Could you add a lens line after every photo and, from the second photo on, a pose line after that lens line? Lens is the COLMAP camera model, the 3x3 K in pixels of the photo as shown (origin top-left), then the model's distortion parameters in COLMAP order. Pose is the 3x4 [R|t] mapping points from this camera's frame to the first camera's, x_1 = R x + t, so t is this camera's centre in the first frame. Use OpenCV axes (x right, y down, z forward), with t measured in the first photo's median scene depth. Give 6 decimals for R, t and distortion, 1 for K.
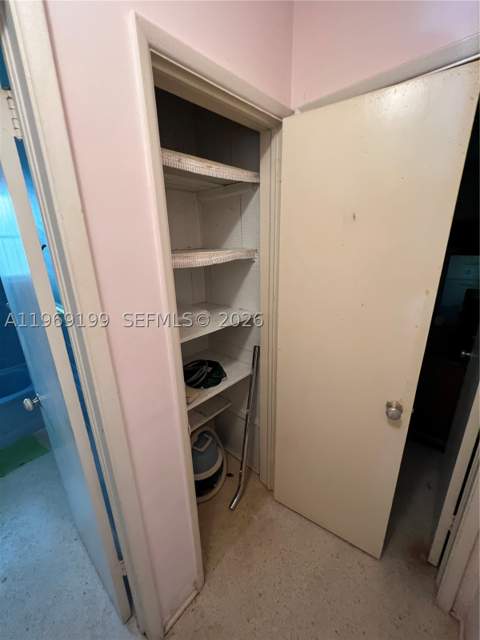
lens RADIAL K [[256.6, 0, 238.8], [0, 256.6, 319.5], [0, 0, 1]] dist [0.000154, 0.000077]
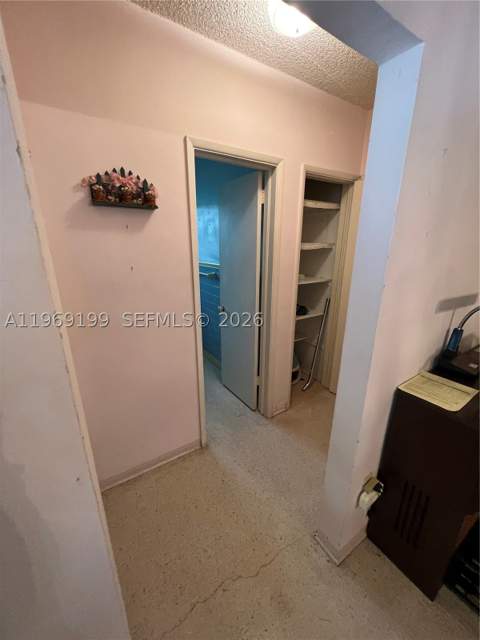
lens RADIAL K [[256.6, 0, 242.7], [0, 256.6, 322.6], [0, 0, 1]] dist [0.000154, 0.000077]
pose [[0.969089, 0.101562, -0.224838, -0.098427], [-0.098300, 0.994825, 0.025685, 0.313681], [0.226284, -0.002790, 0.974057, -0.958063]]
